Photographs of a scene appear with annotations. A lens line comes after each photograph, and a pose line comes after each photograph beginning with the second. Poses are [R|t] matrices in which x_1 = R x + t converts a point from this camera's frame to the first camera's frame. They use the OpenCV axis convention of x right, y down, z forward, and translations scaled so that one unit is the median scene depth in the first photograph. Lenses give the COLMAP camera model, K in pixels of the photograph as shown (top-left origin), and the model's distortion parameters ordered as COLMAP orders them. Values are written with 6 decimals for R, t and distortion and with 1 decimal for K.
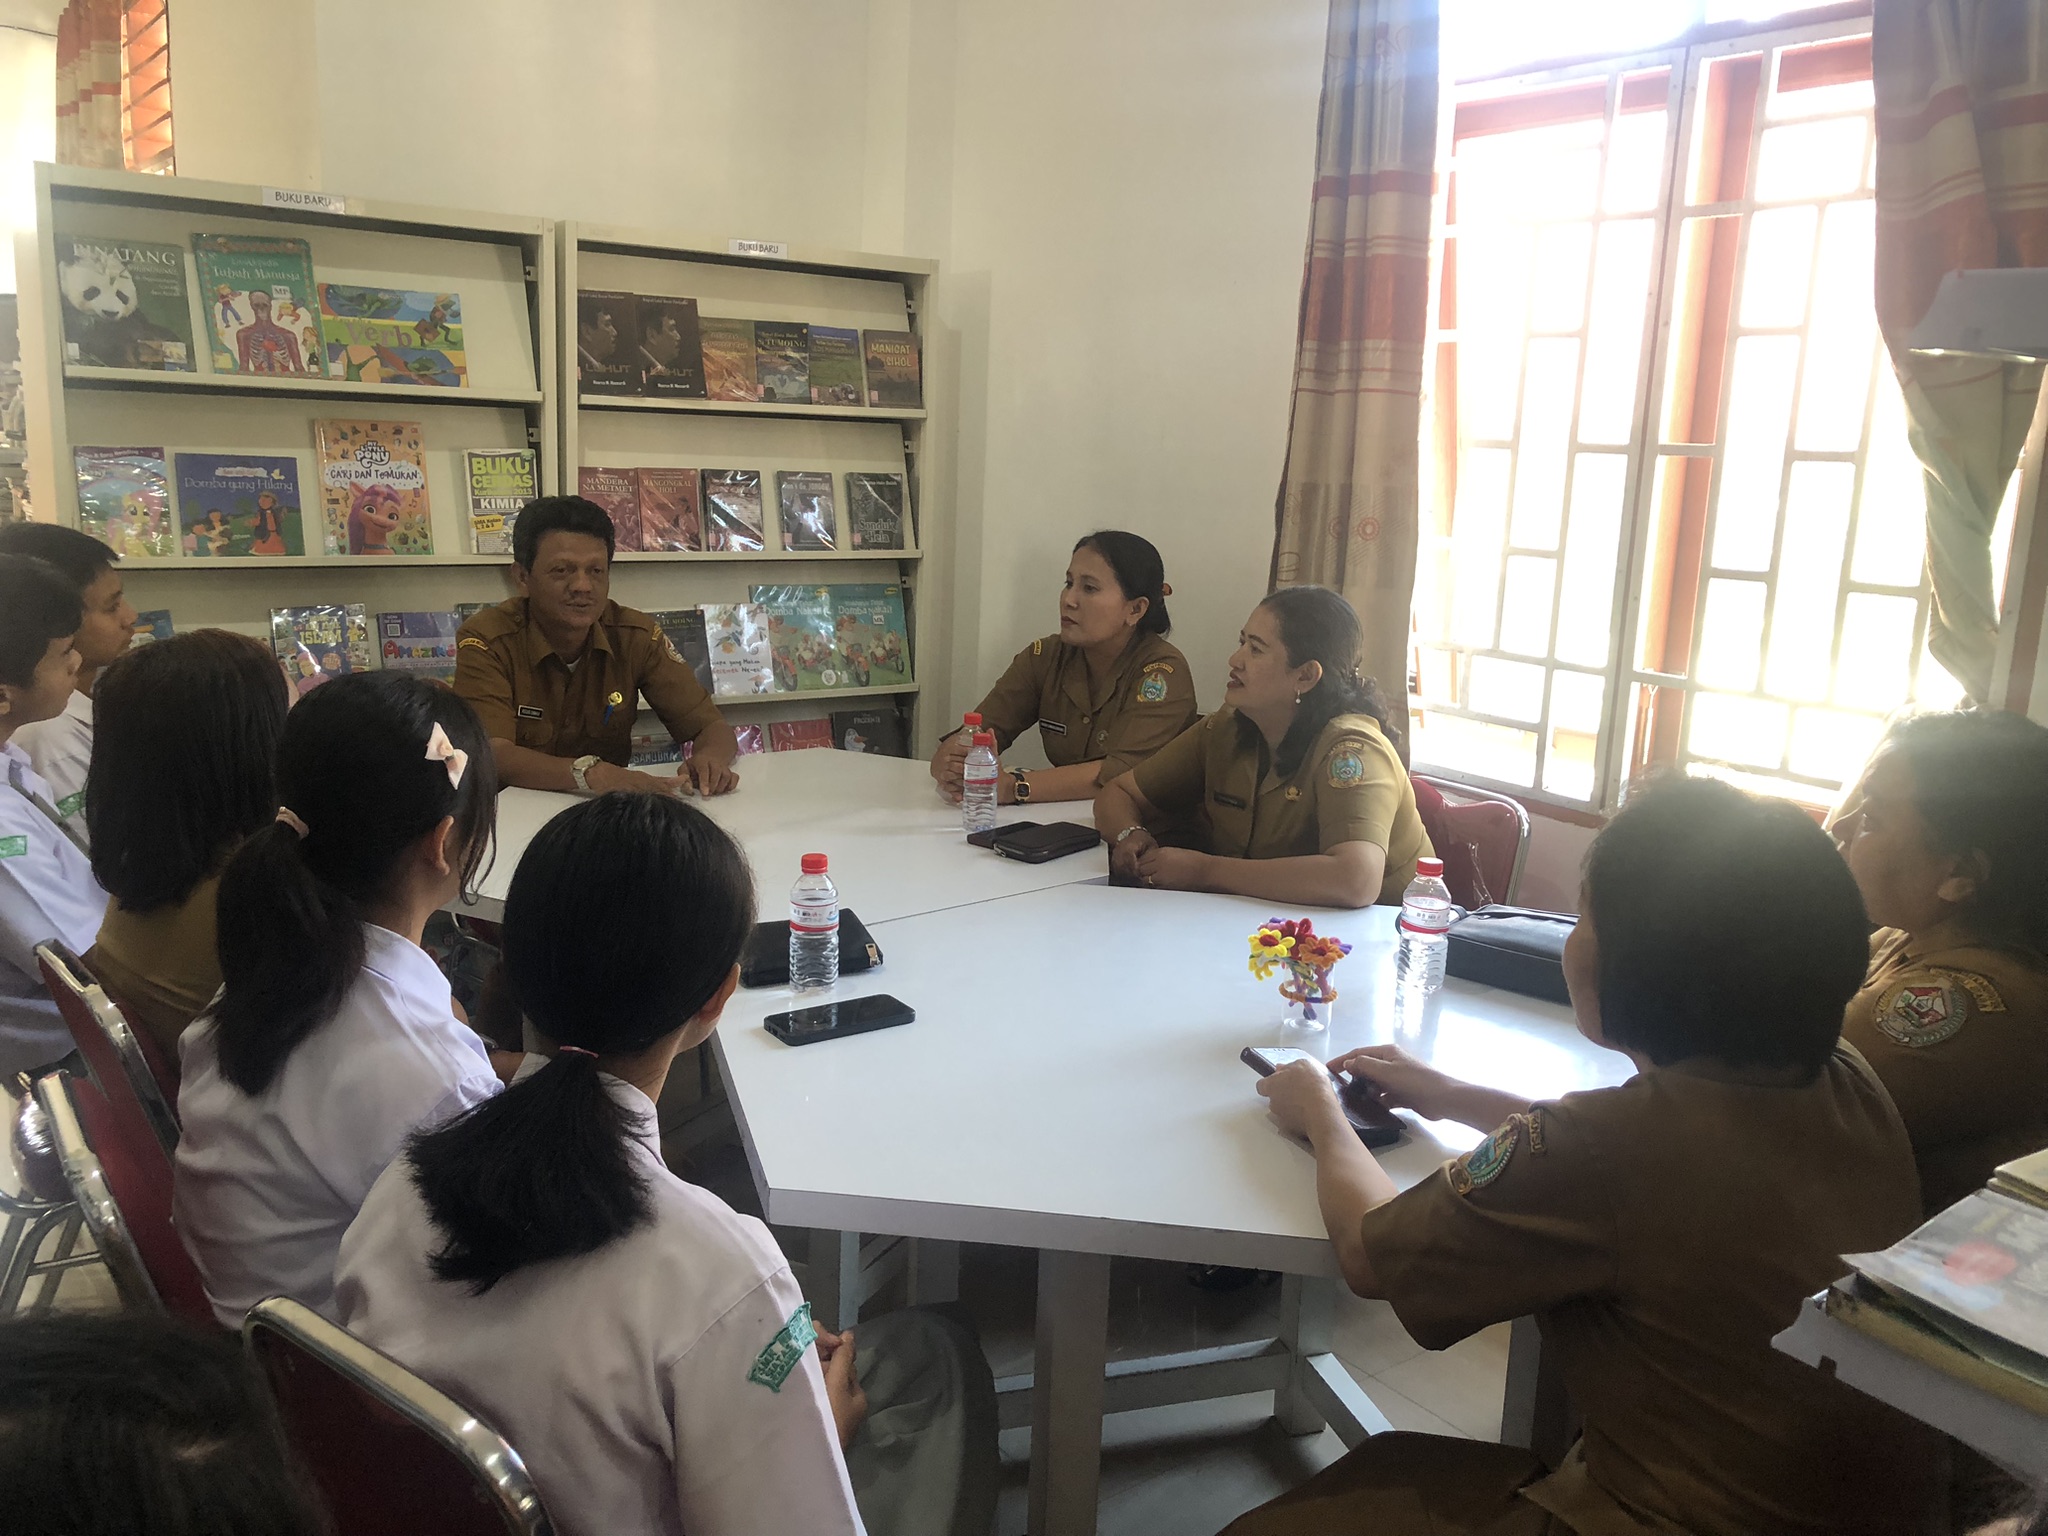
lens RADIAL K [[1674.0, 0, 1031.7], [0, 1674.0, 750.1], [0, 0, 1]] dist [0.150002, -0.237635]
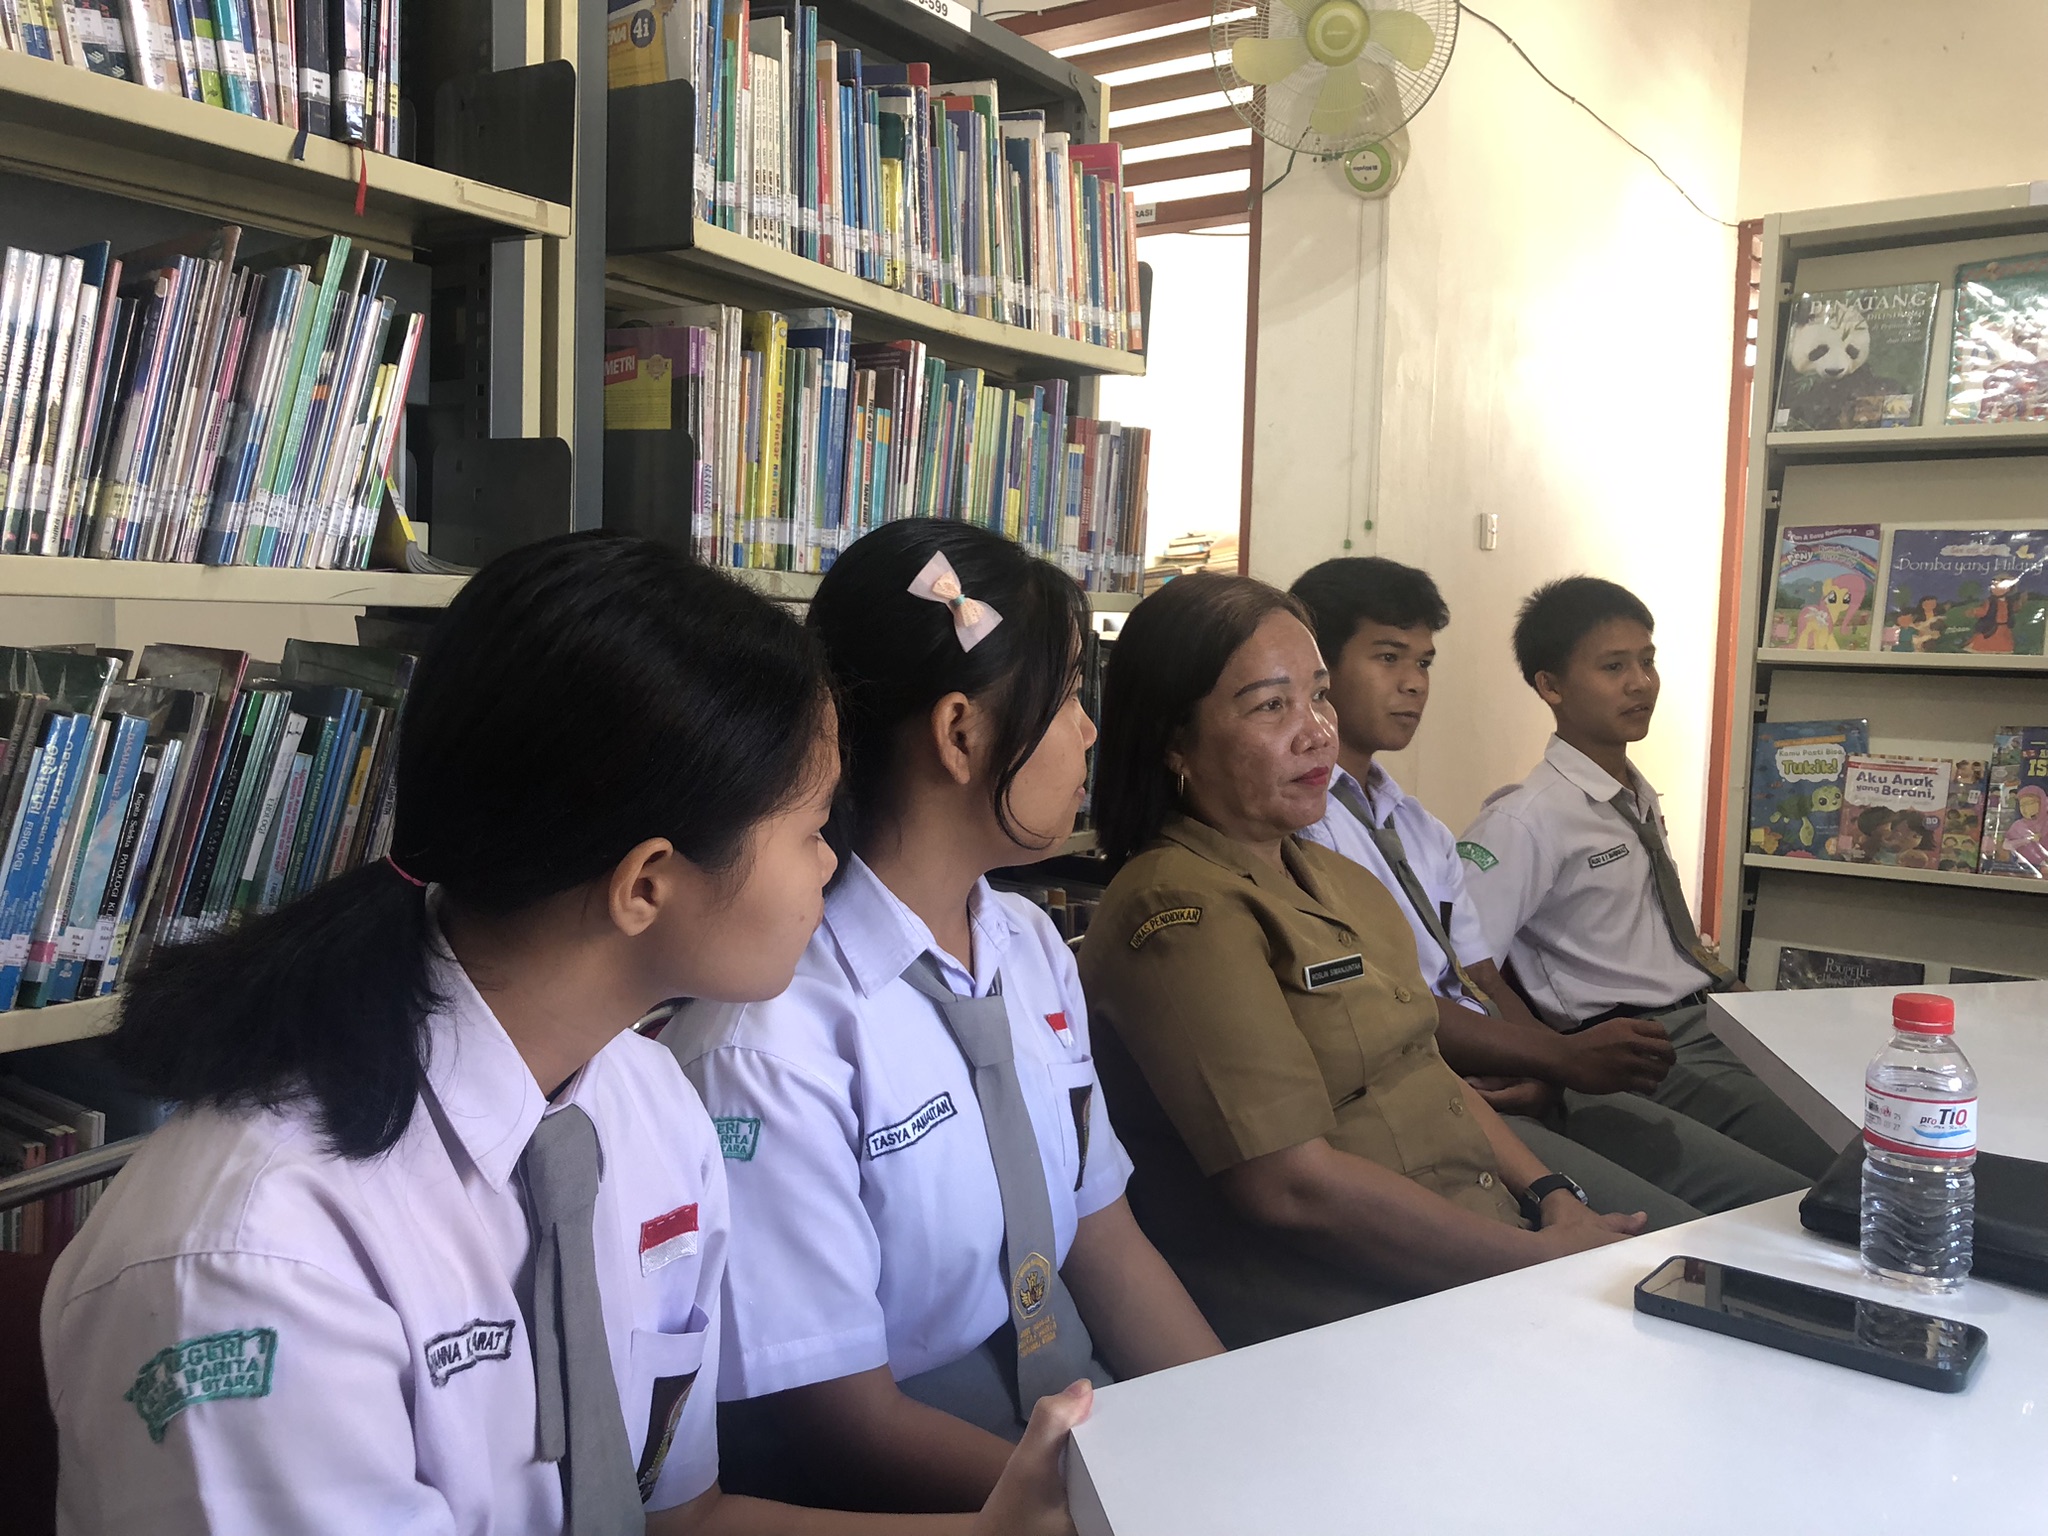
lens RADIAL K [[1674.0, 0, 1031.7], [0, 1674.0, 750.1], [0, 0, 1]] dist [0.150002, -0.237635]
pose [[0.317729, 0.032972, -0.947608, 0.144917], [-0.192622, 0.980800, -0.030458, 0.034067], [0.928410, 0.192208, 0.317980, 0.341612]]
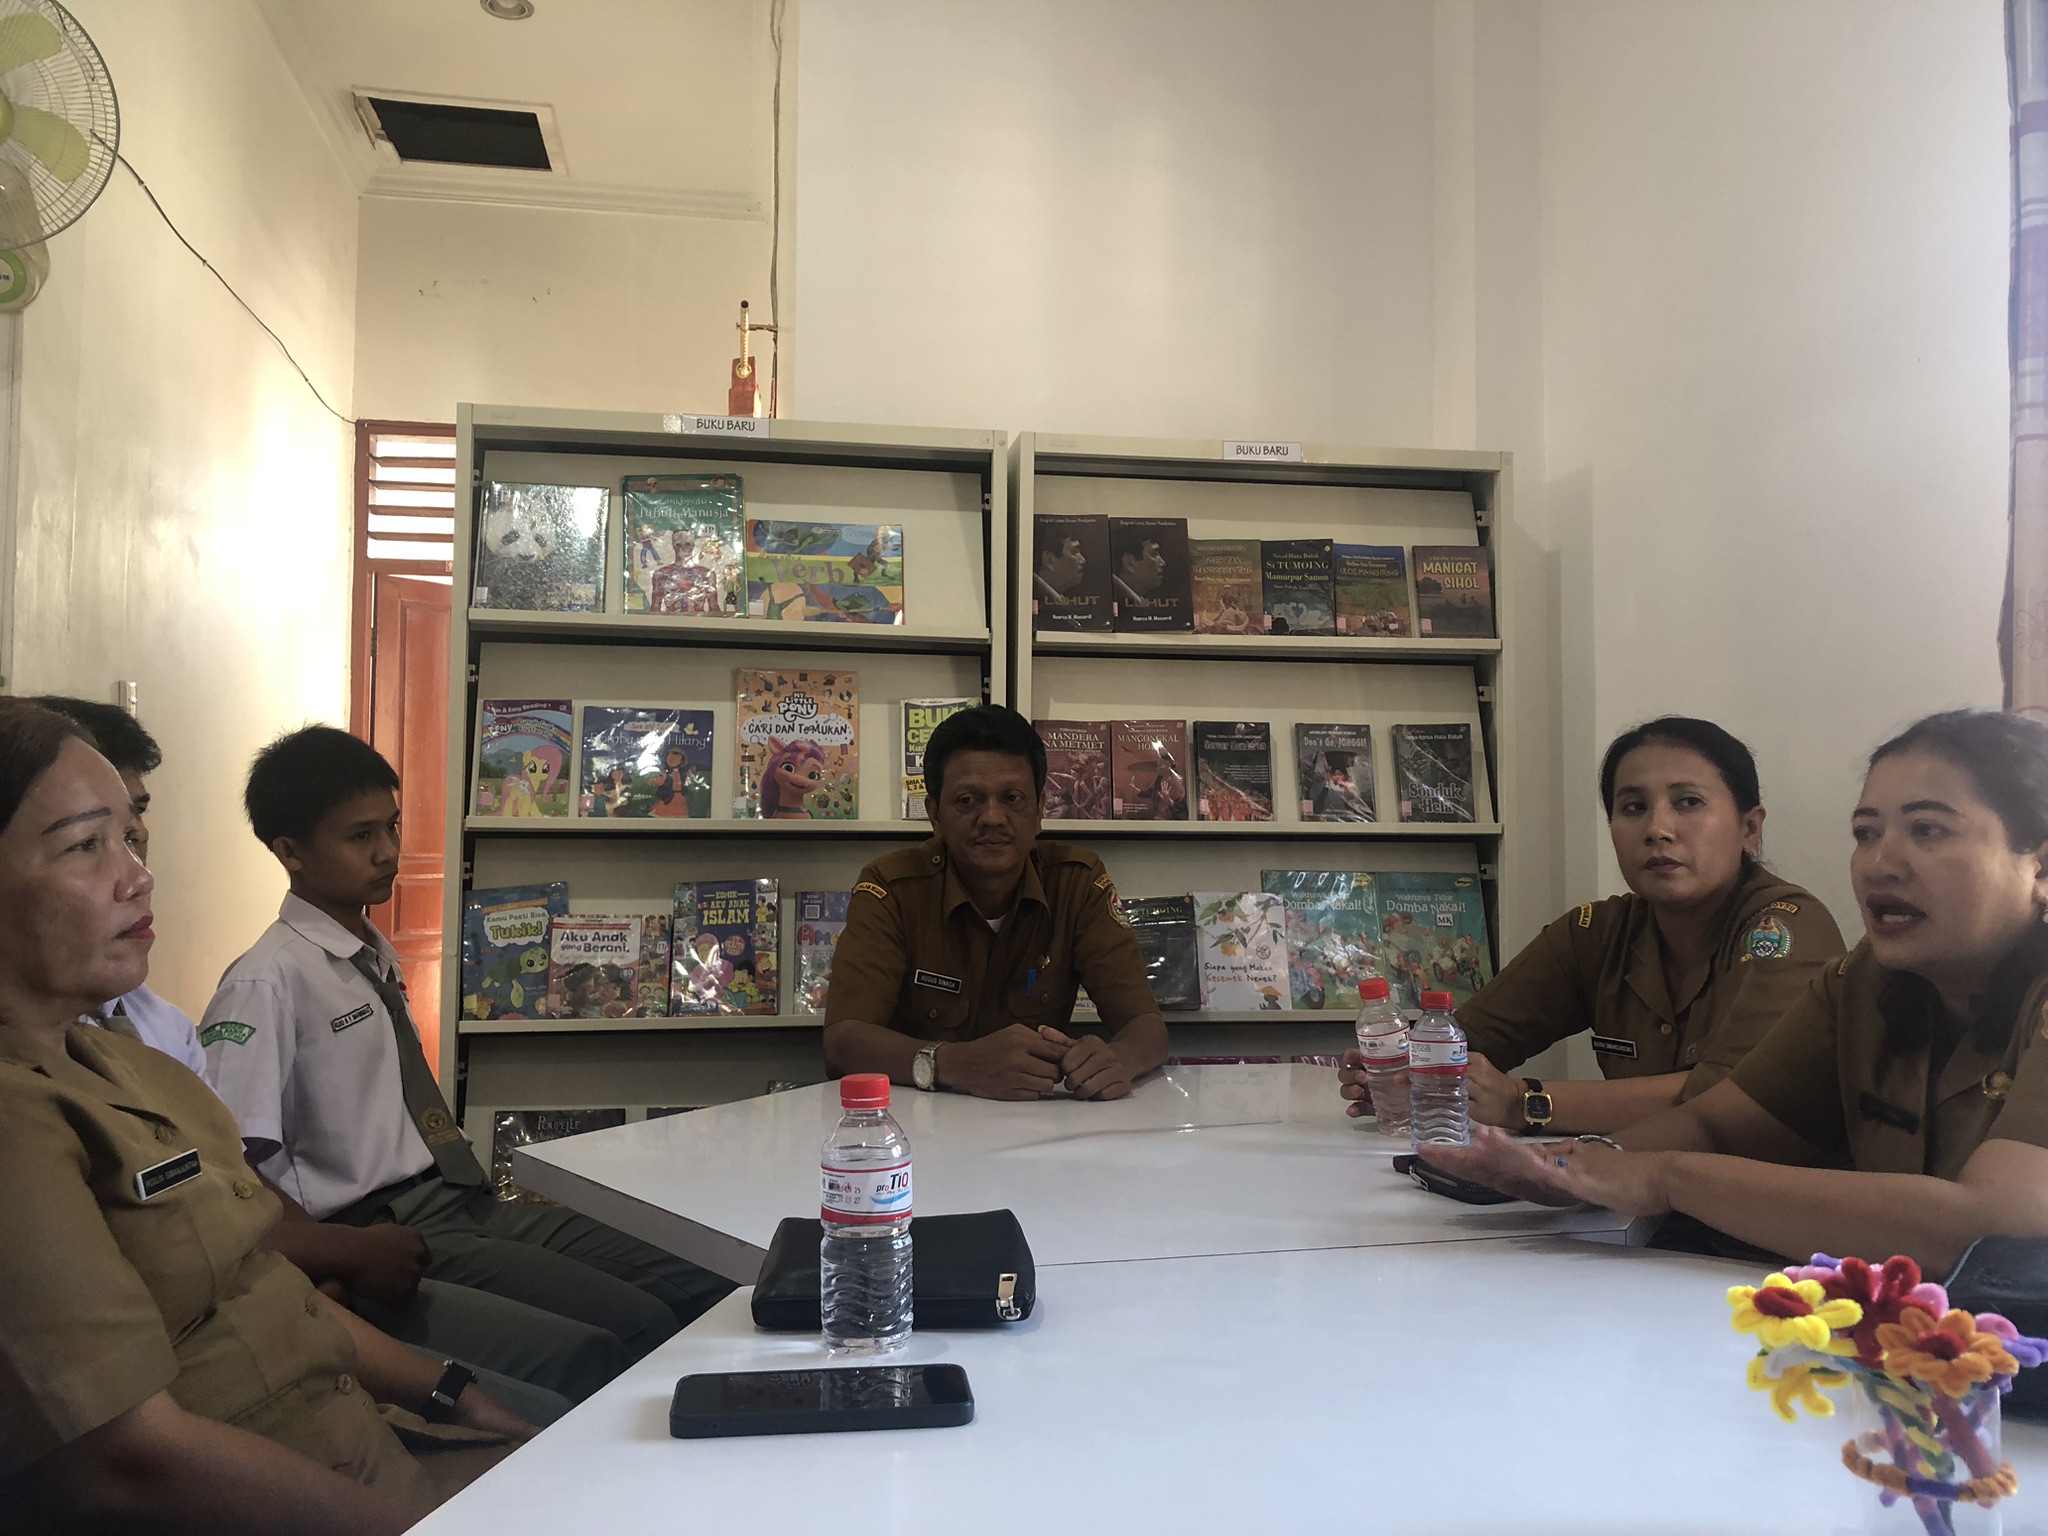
lens RADIAL K [[1674.0, 0, 1031.7], [0, 1674.0, 750.1], [0, 0, 1]] dist [0.150002, -0.237635]
pose [[0.897473, -0.064388, -0.436345, 0.090601], [-0.051343, 0.967311, -0.248341, 0.053394], [0.438071, 0.245283, 0.864829, 0.314466]]
